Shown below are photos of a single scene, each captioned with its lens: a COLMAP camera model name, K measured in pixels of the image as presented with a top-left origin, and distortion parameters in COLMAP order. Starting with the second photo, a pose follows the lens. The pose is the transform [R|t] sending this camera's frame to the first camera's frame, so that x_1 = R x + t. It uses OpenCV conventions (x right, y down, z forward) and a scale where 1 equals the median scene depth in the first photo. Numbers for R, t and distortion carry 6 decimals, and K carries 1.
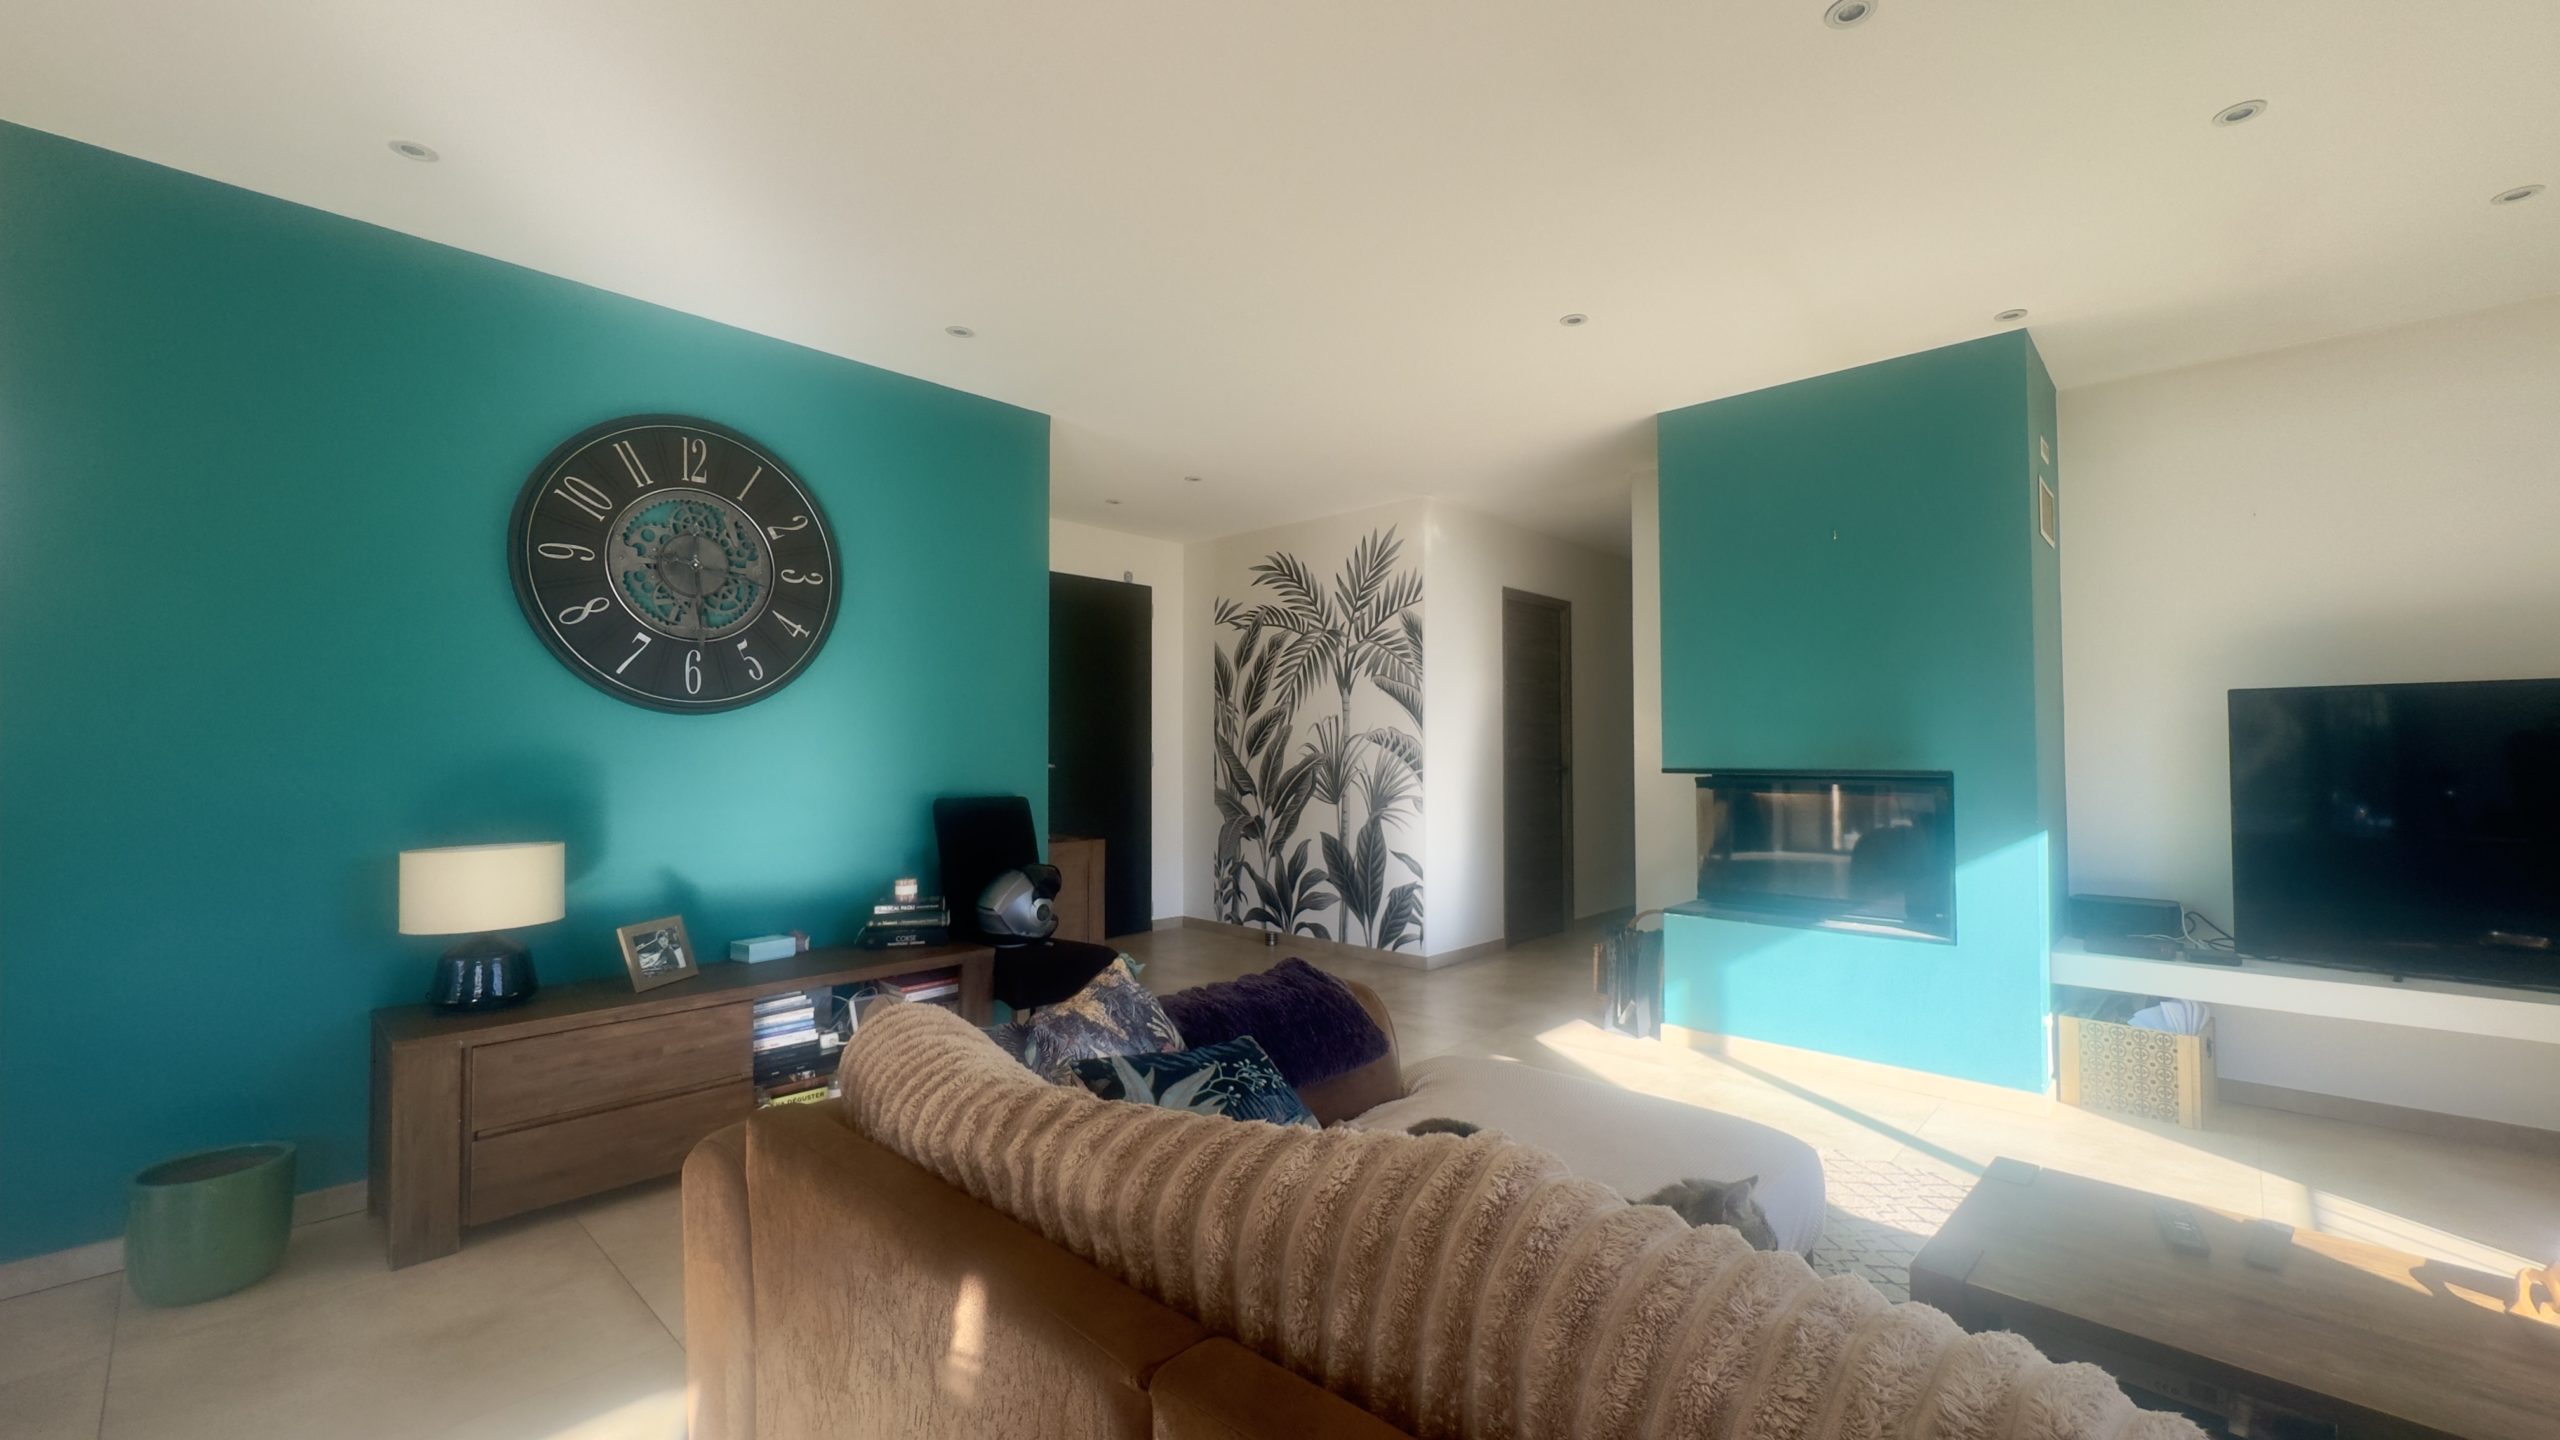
lens RADIAL K [[1018.6, 0, 1283.2], [0, 1018.6, 715.1], [0, 0, 1]] dist [-0.000904, 0.000010]
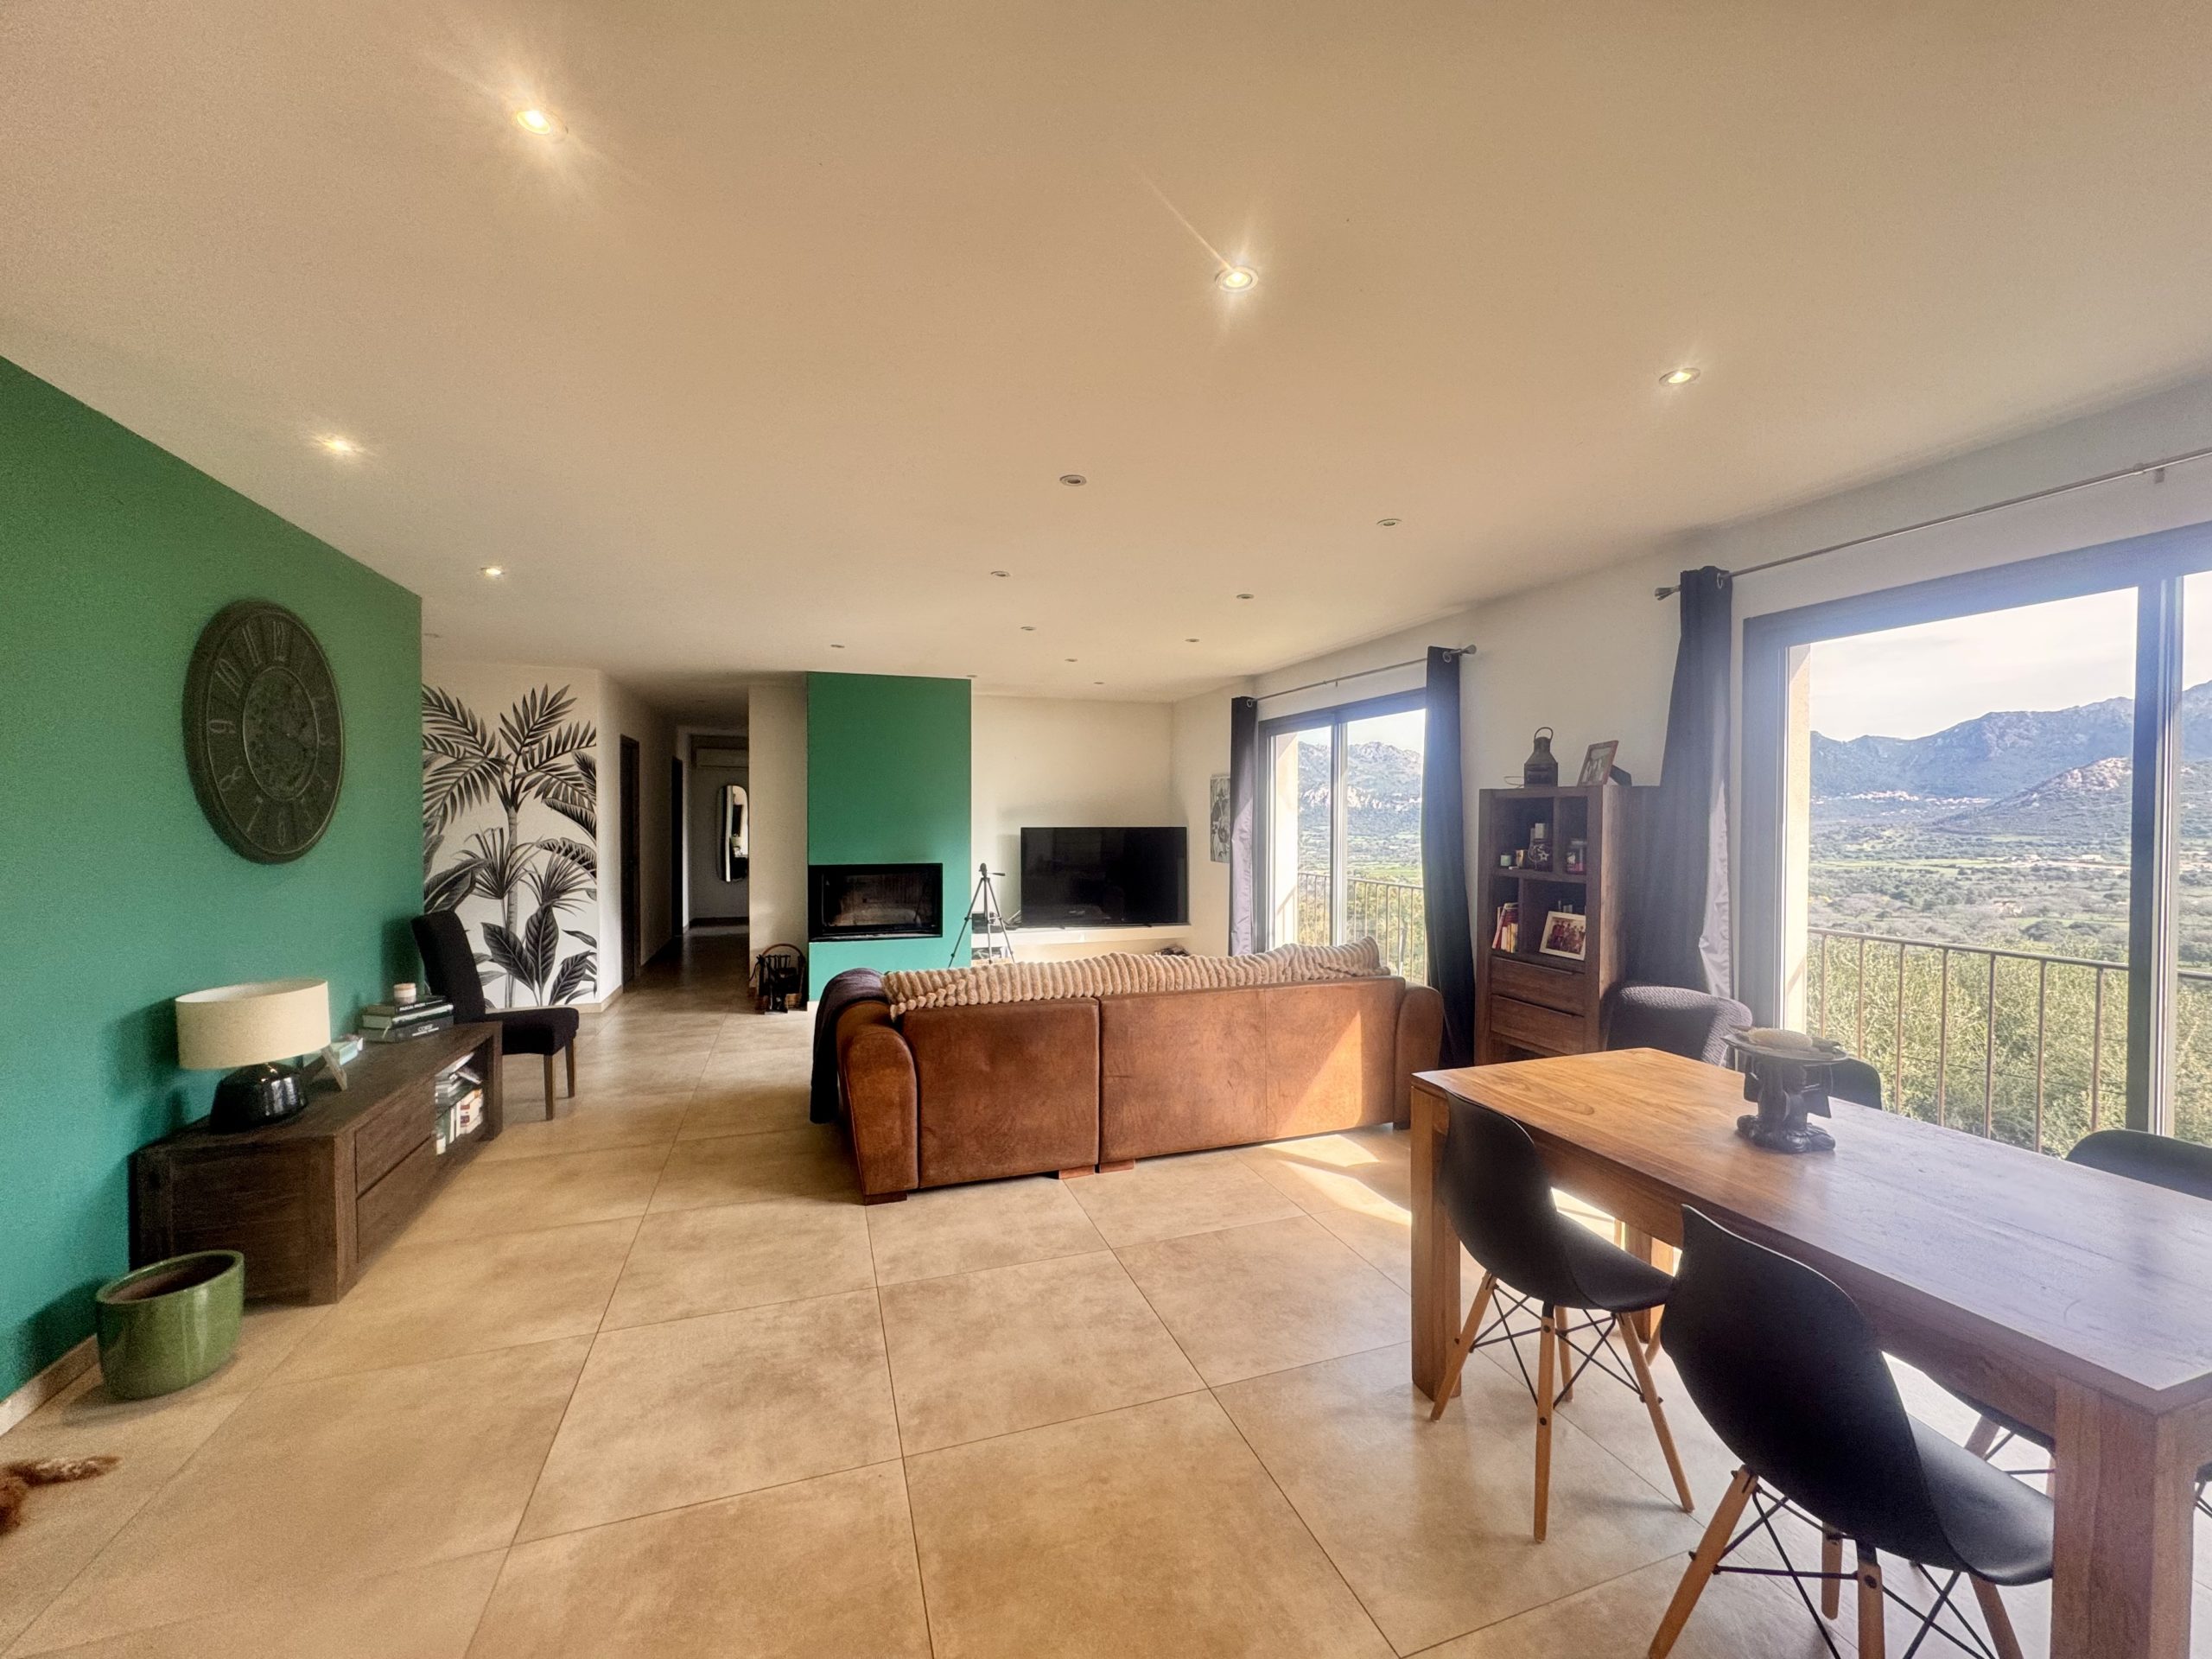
lens RADIAL K [[879.9, 0, 1105.2], [0, 879.9, 830.5], [0, 0, 1]] dist [-0.001178, -0.000653]
pose [[0.472282, -0.010816, 0.881381, -0.553784], [-0.033611, 0.998977, 0.030269, -0.054747], [-0.880807, -0.043919, 0.471435, -0.159672]]
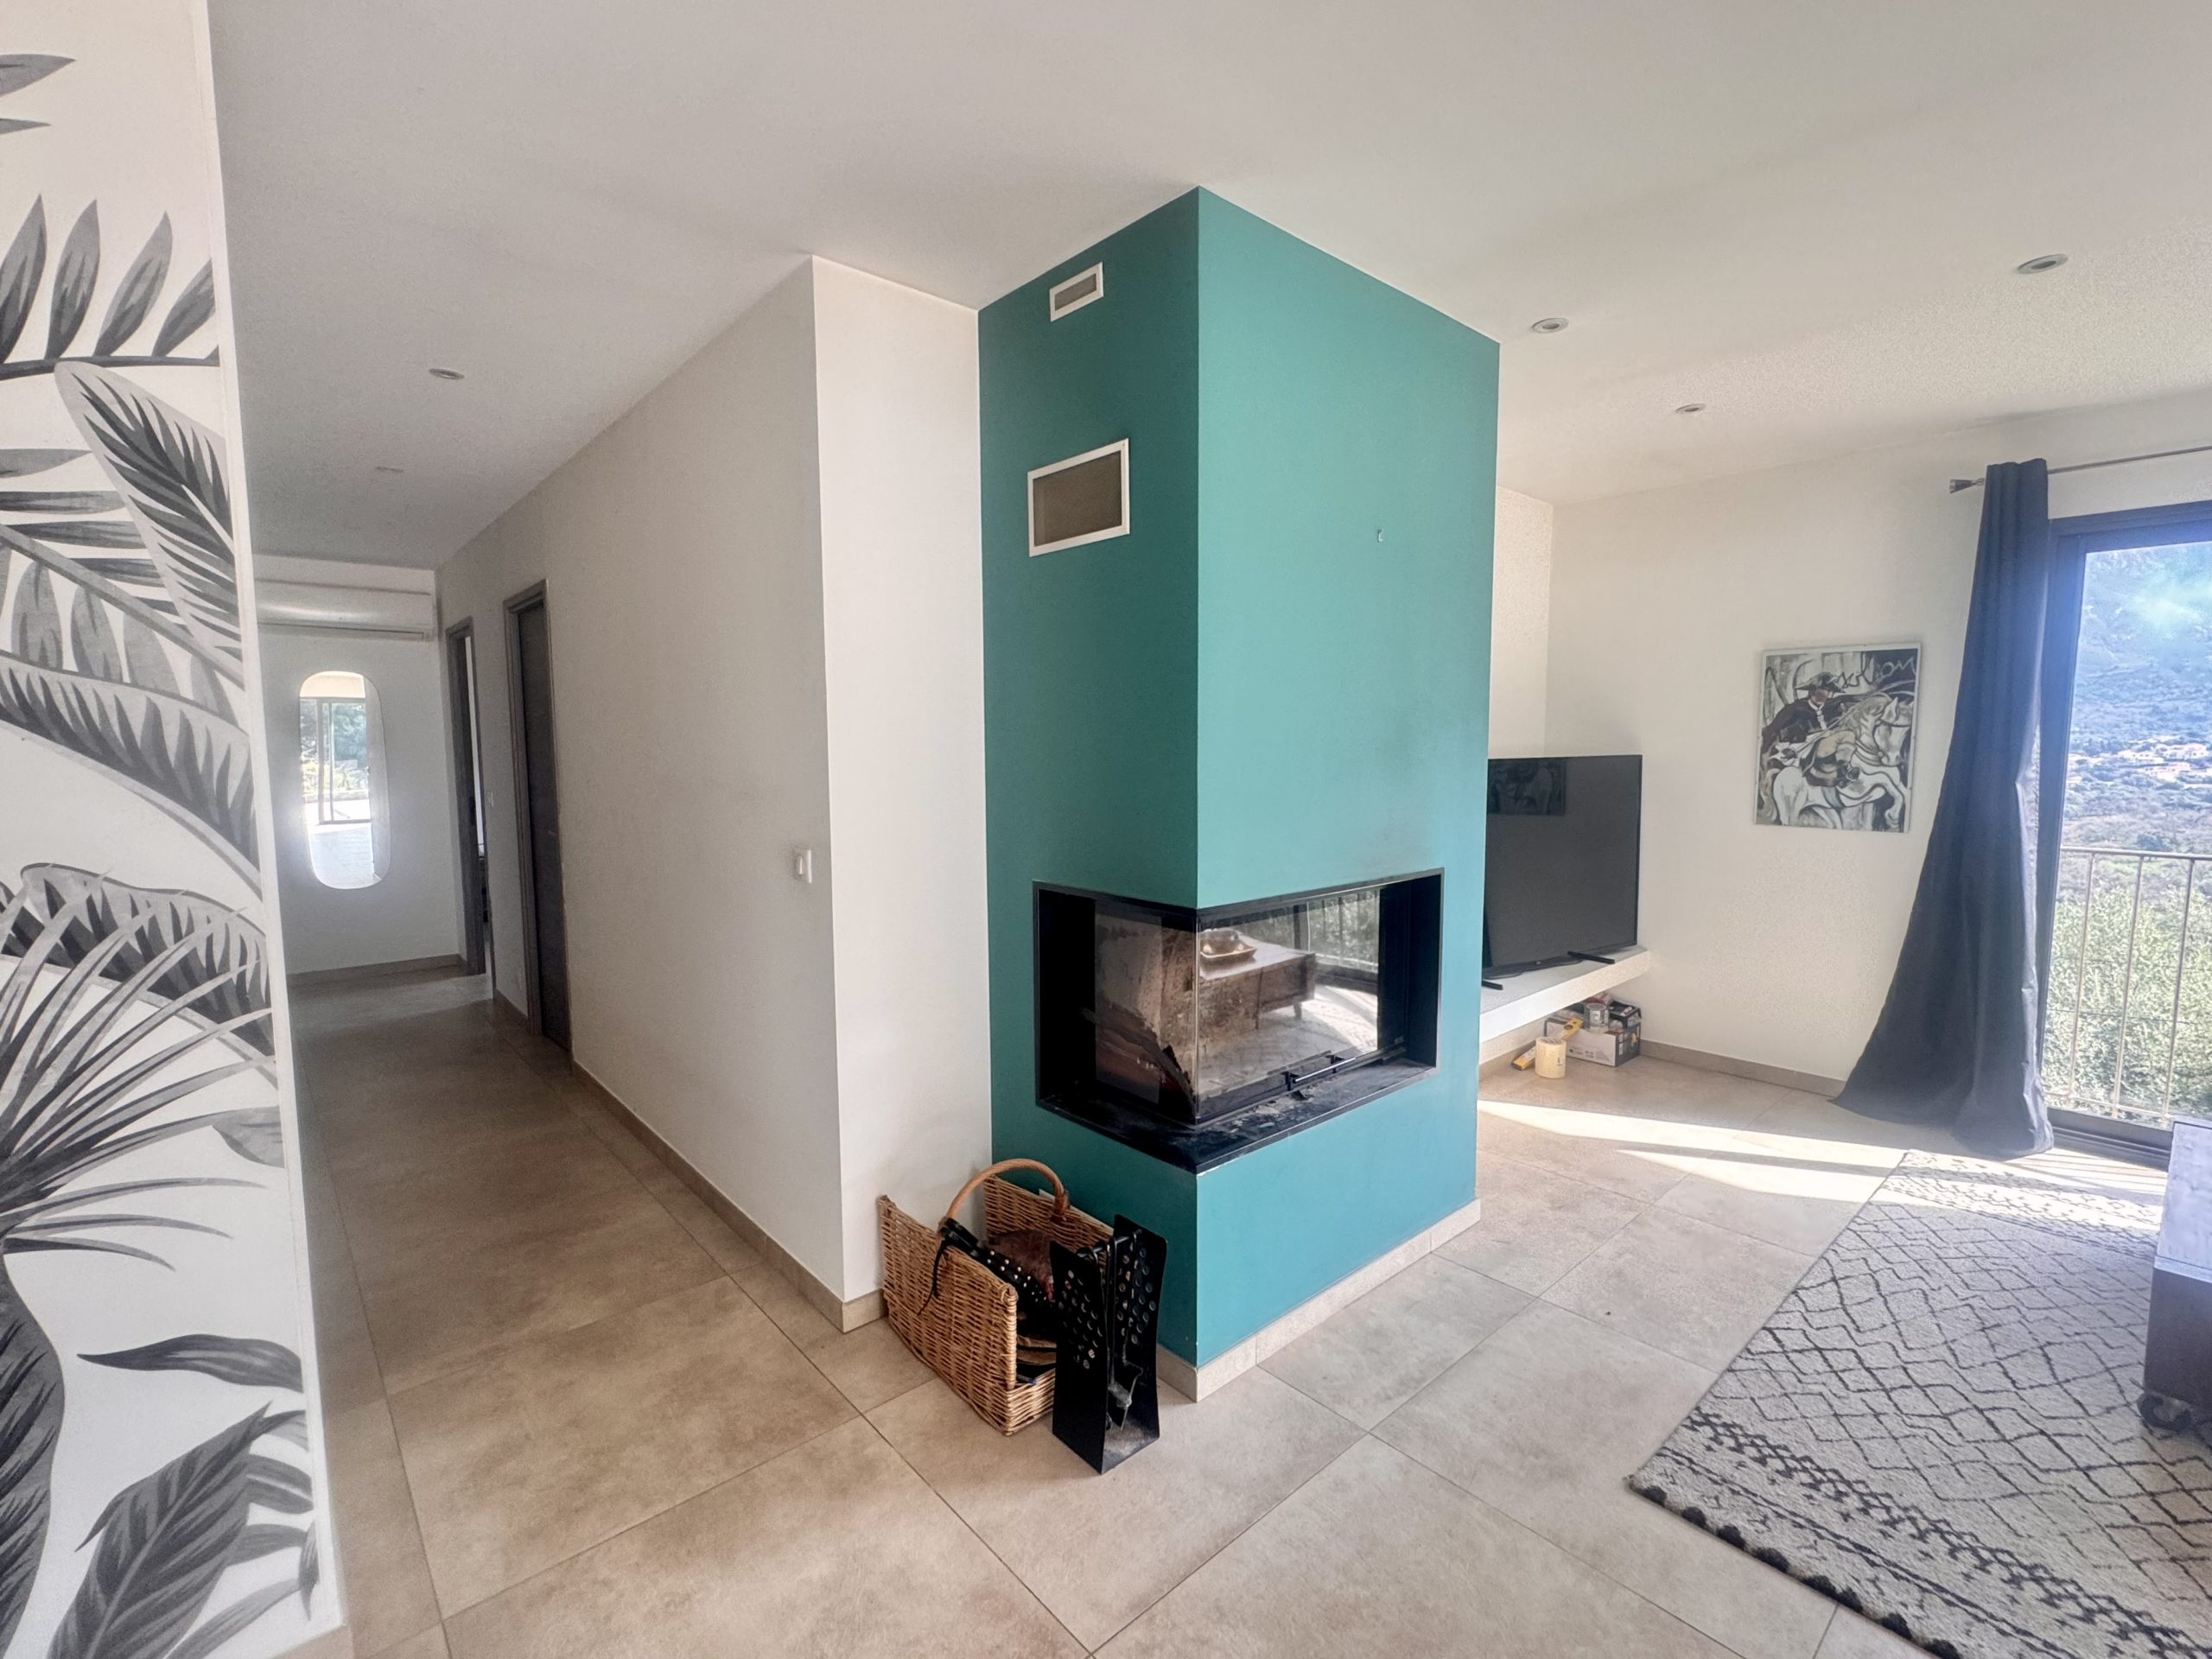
lens RADIAL K [[977.1, 0, 1117.1], [0, 977.1, 833.0], [0, 0, 1]] dist [-0.004199, -0.000682]
pose [[0.088345, -0.087859, 0.992208, -0.092658], [-0.026041, 0.995558, 0.090475, -0.021812], [-0.995750, -0.033831, 0.085664, 0.707257]]
